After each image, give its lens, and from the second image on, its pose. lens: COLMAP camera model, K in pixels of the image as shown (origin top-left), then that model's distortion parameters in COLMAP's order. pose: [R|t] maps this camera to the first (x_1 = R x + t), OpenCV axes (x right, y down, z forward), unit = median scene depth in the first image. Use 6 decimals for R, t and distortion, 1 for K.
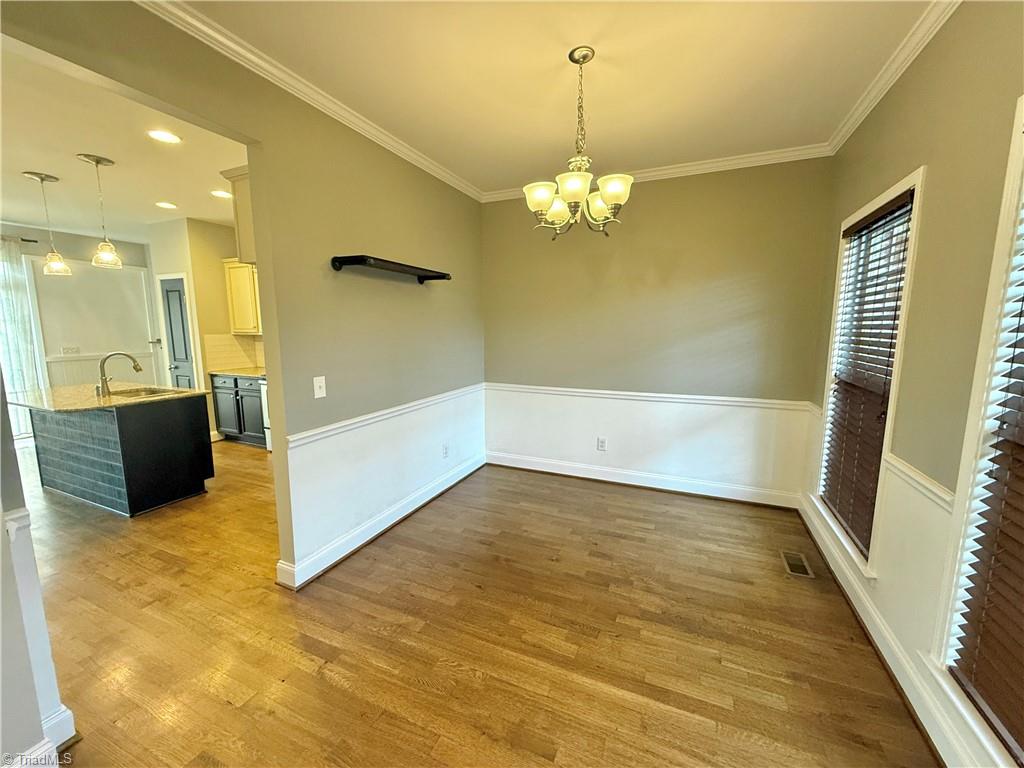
lens RADIAL K [[408.0, 0, 507.0], [0, 408.0, 385.0], [0, 0, 1]] dist [-0.000017, 0.000095]
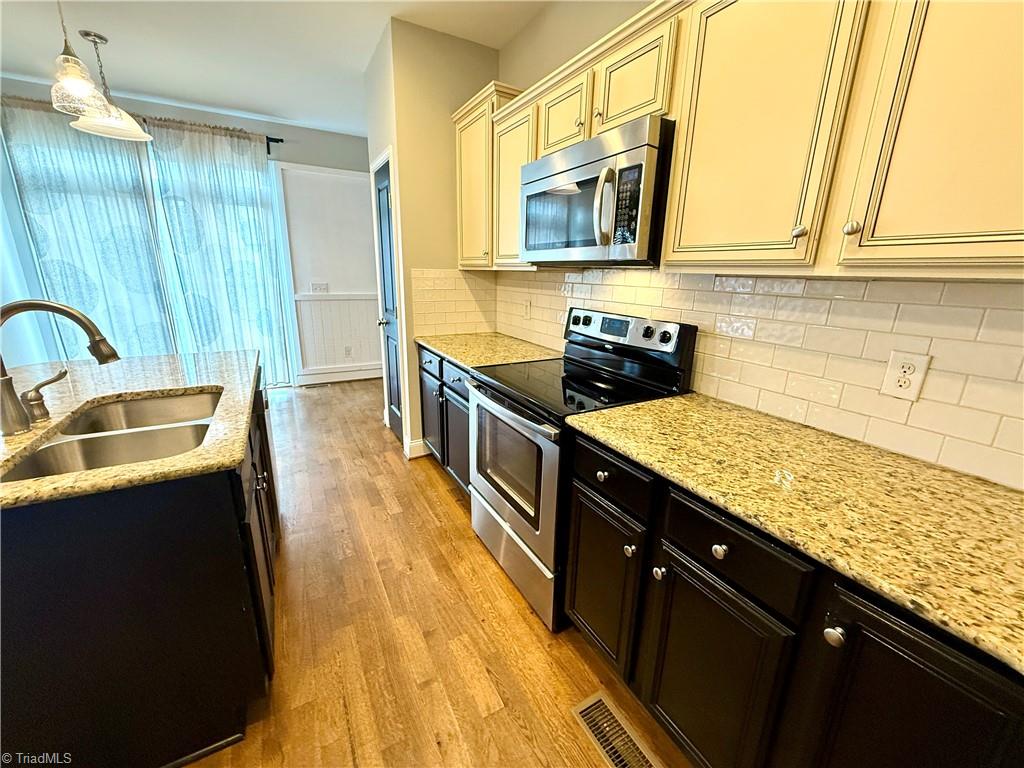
lens RADIAL K [[408.0, 0, 509.7], [0, 408.0, 382.8], [0, 0, 1]] dist [-0.000017, 0.000095]
pose [[0.799137, 0.176770, -0.574572, -0.300130], [-0.108822, 0.982537, 0.150928, -0.068839], [0.591217, -0.058086, 0.804418, 0.625318]]
